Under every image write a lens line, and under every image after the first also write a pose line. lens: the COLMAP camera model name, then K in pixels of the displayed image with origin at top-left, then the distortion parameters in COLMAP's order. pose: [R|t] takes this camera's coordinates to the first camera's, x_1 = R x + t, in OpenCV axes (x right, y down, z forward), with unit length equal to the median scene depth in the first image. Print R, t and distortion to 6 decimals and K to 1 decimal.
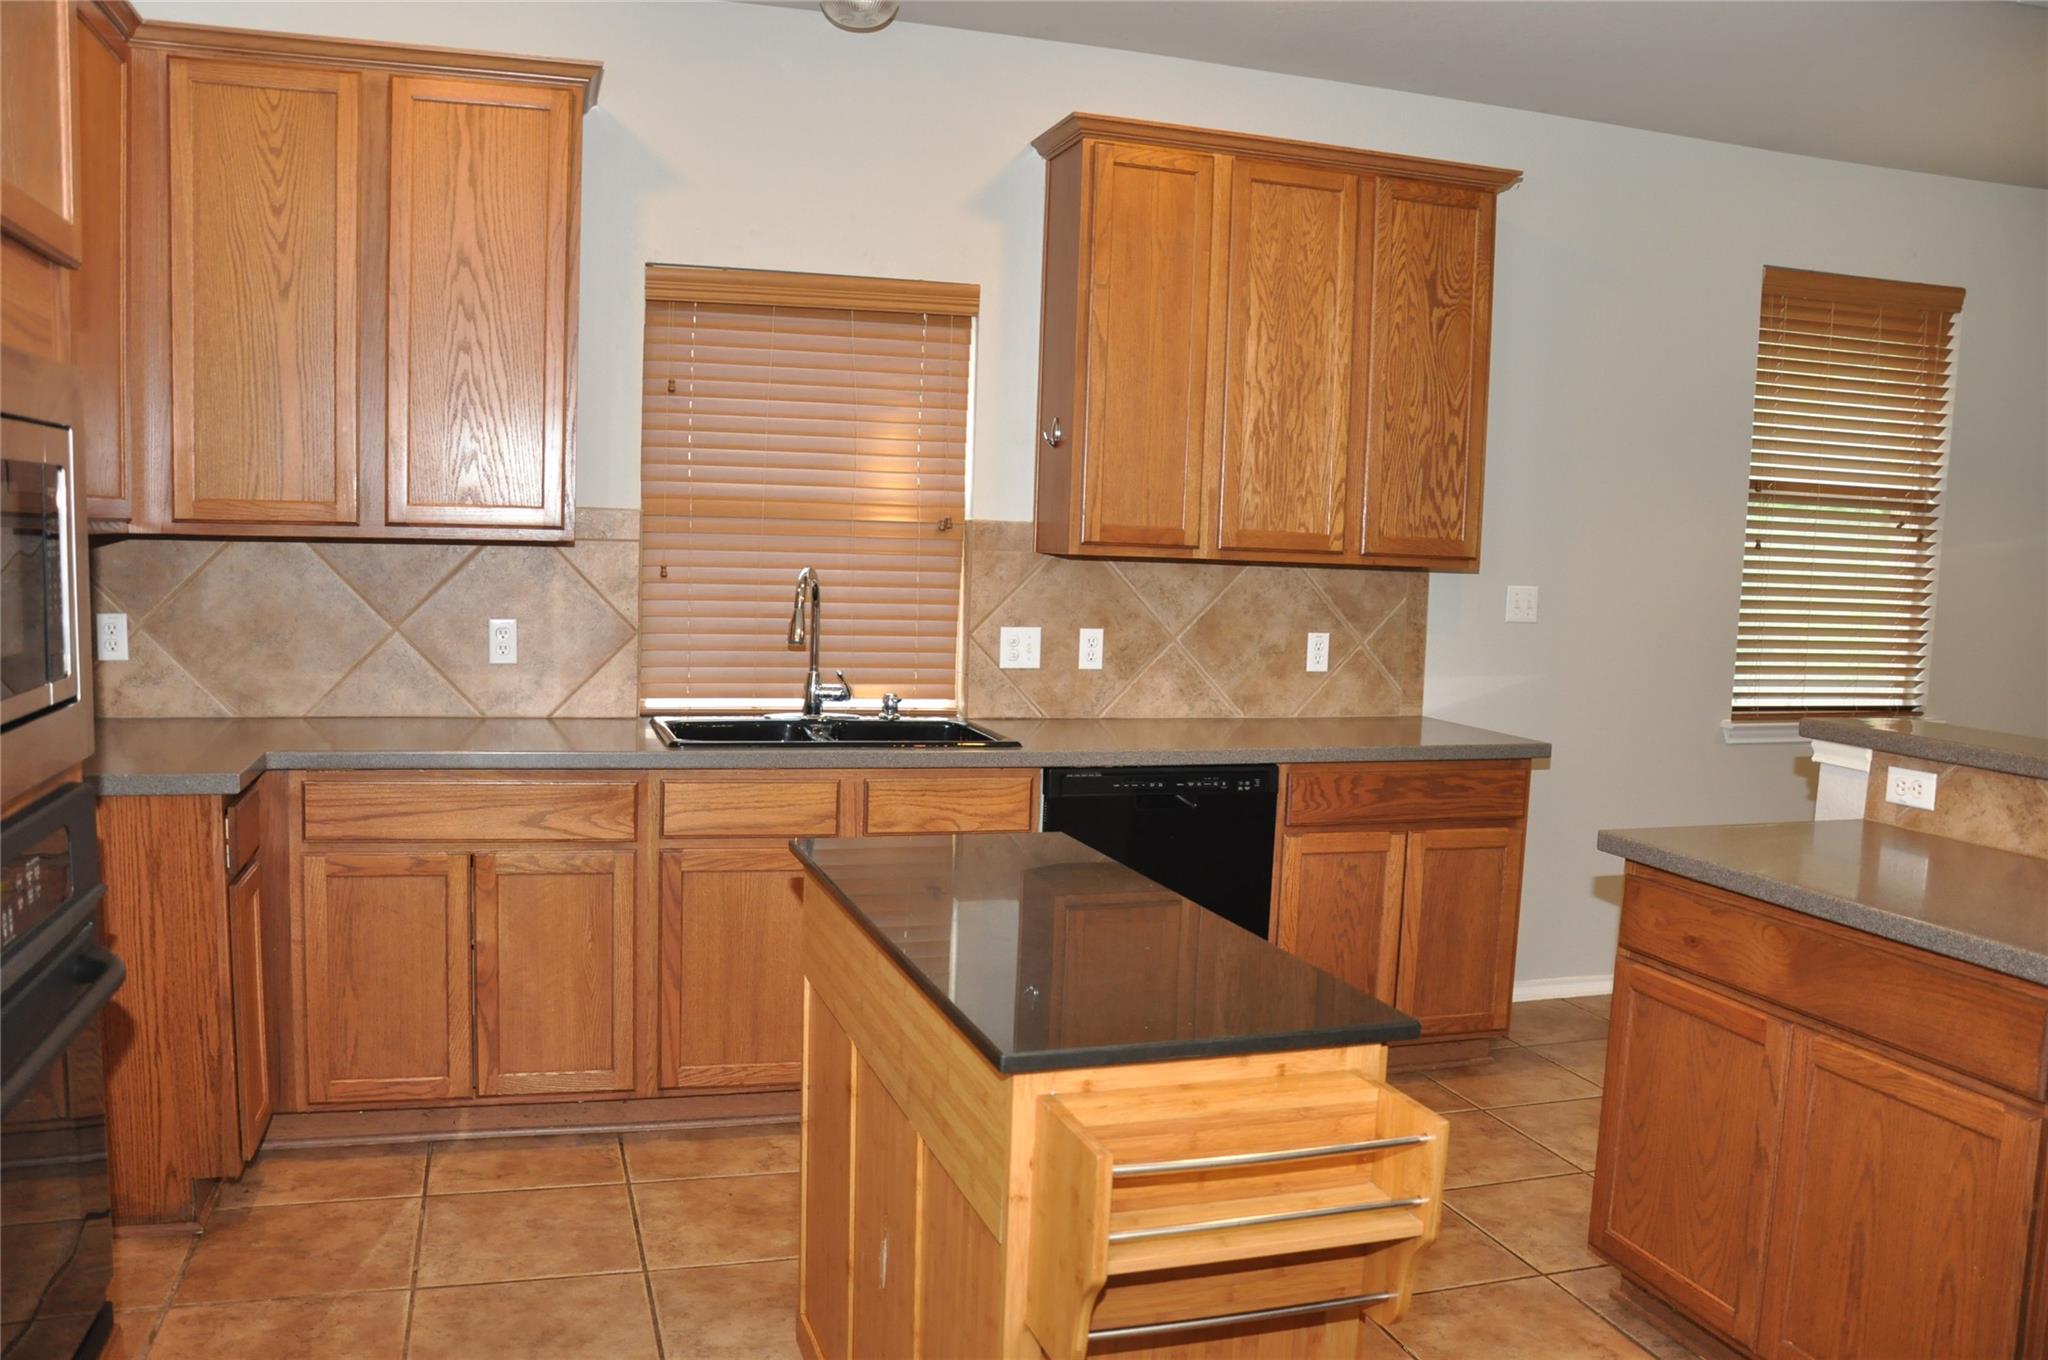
lens RADIAL K [[1604.4, 0, 1018.2], [0, 1604.4, 711.6], [0, 0, 1]] dist [-0.144269, 0.085666]
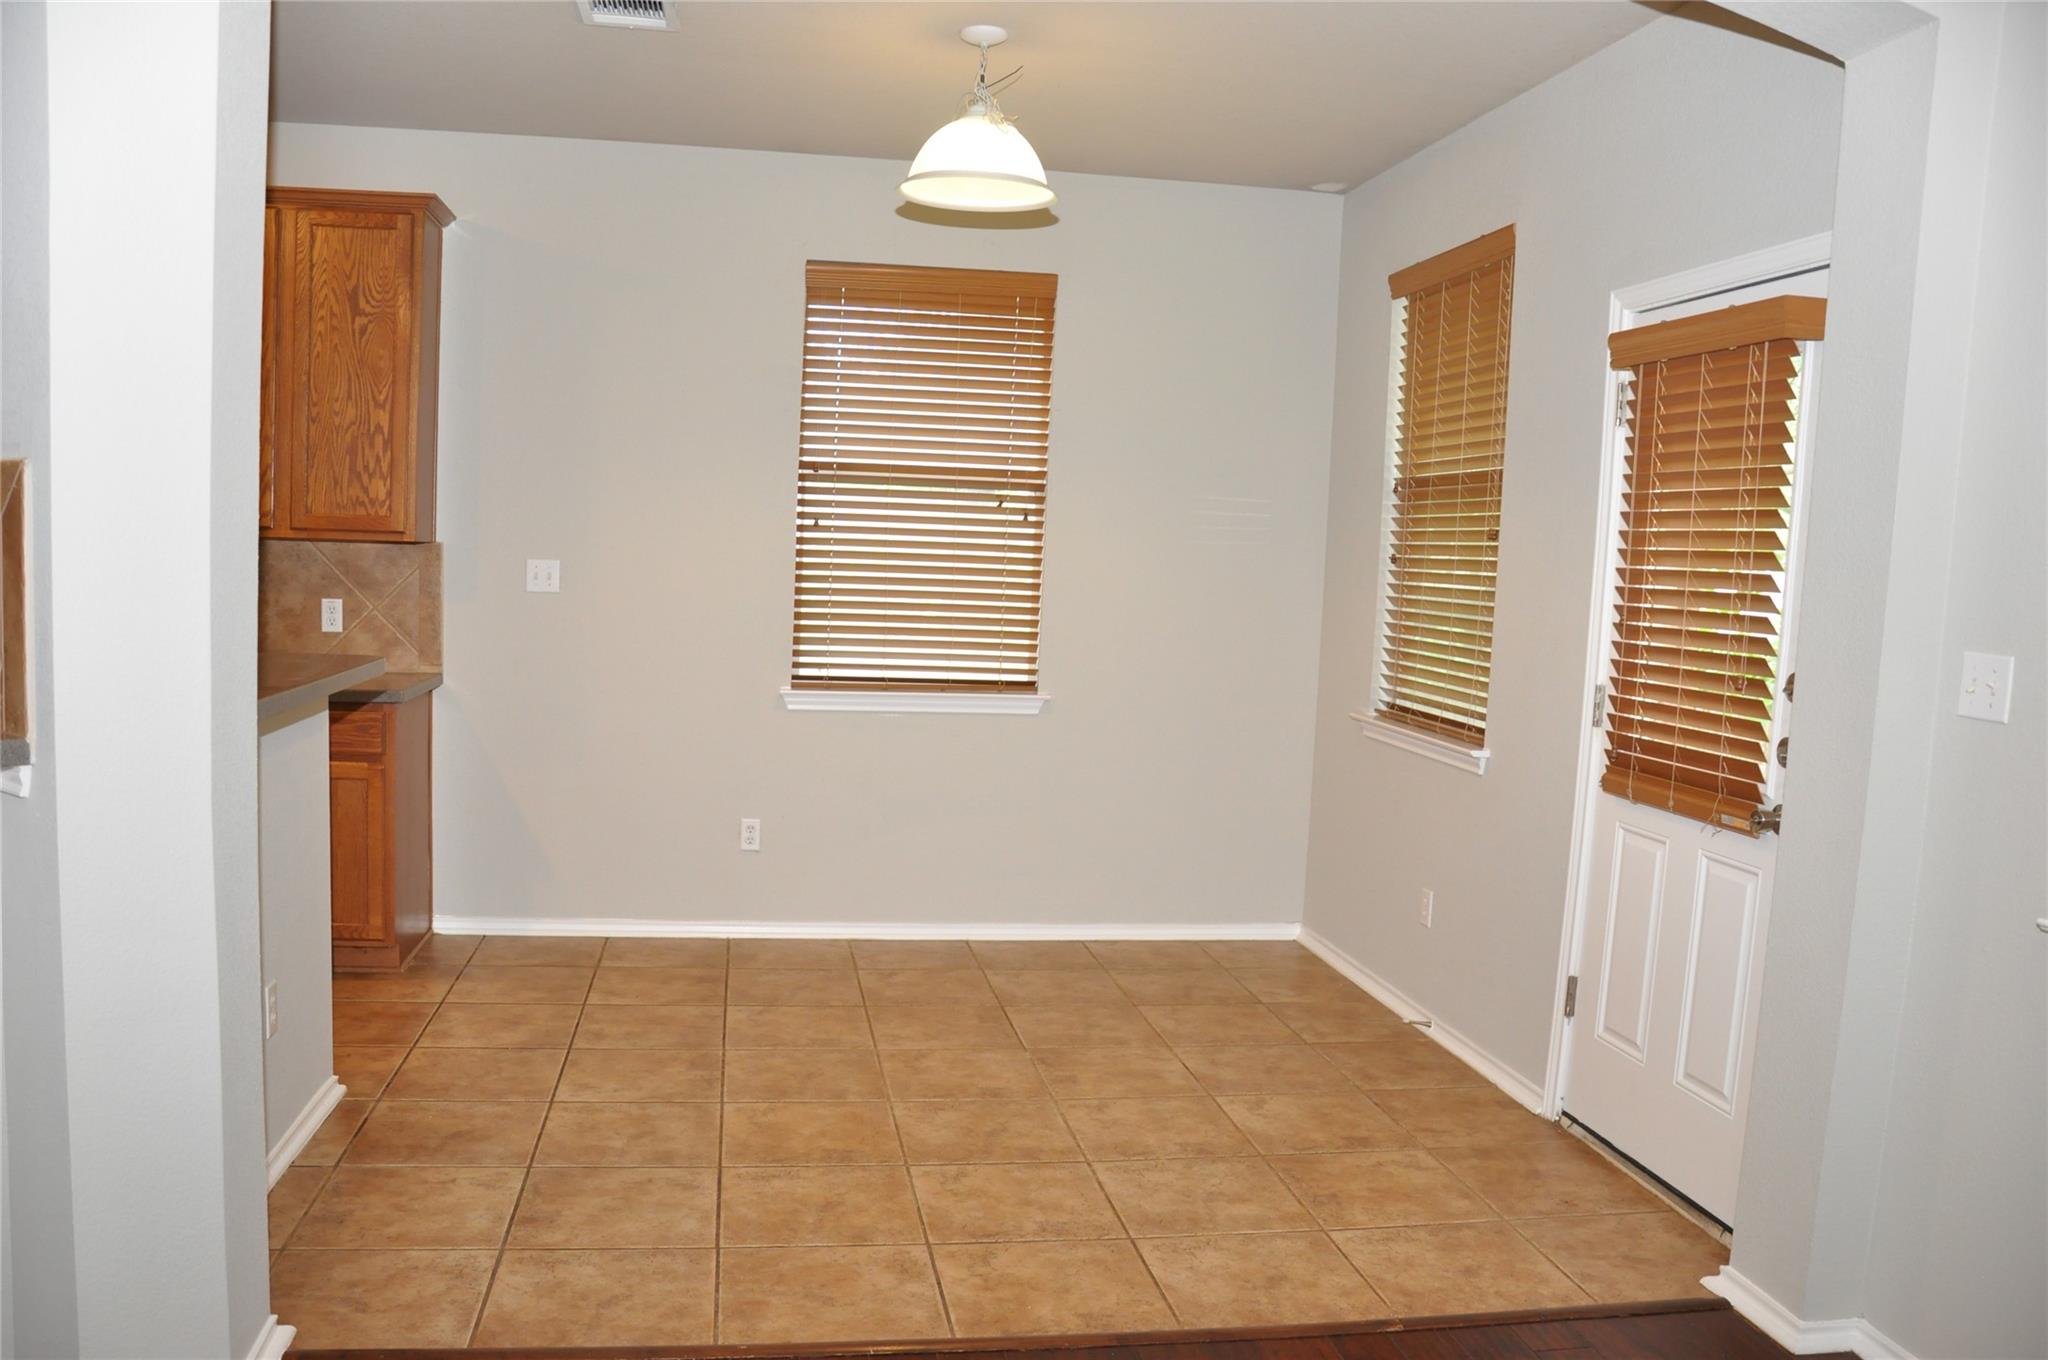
lens RADIAL K [[1604.4, 0, 1016.2], [0, 1604.4, 719.8], [0, 0, 1]] dist [-0.144269, 0.085666]
pose [[0.989769, 0.025801, -0.140327, 0.906993], [-0.026344, 0.999651, -0.002010, 0.030442], [0.140226, 0.005686, 0.990103, -0.066750]]
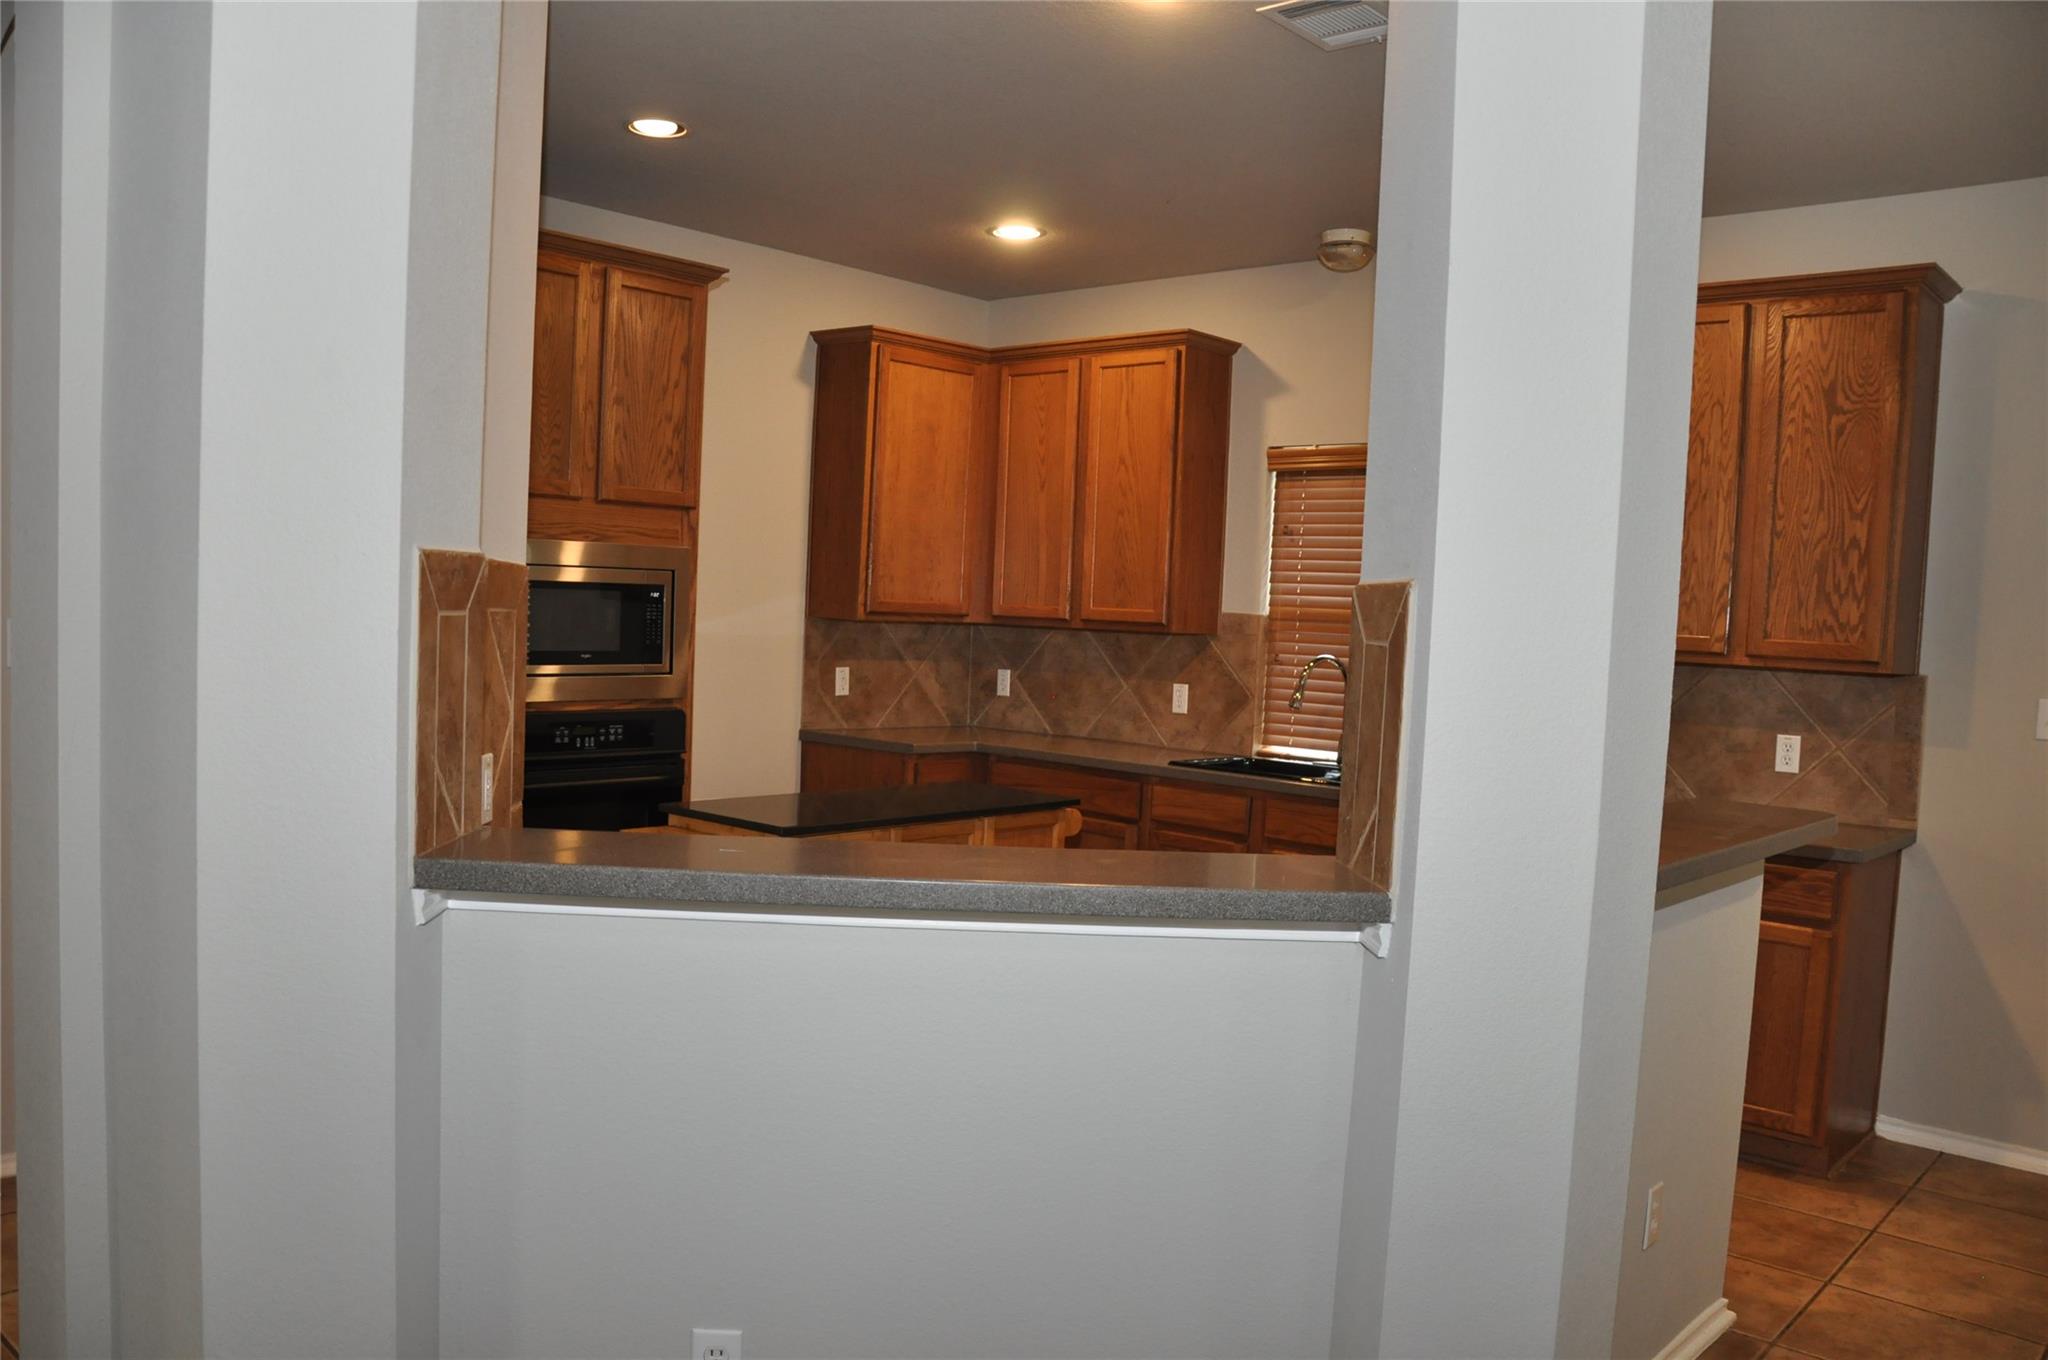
lens RADIAL K [[1604.4, 0, 949.3], [0, 1604.4, 715.5], [0, 0, 1]] dist [-0.144269, 0.085666]
pose [[0.486393, 0.049103, -0.872359, 0.854314], [-0.117186, 0.993065, -0.009441, 0.012098], [0.865846, 0.106821, 0.488774, 0.041173]]
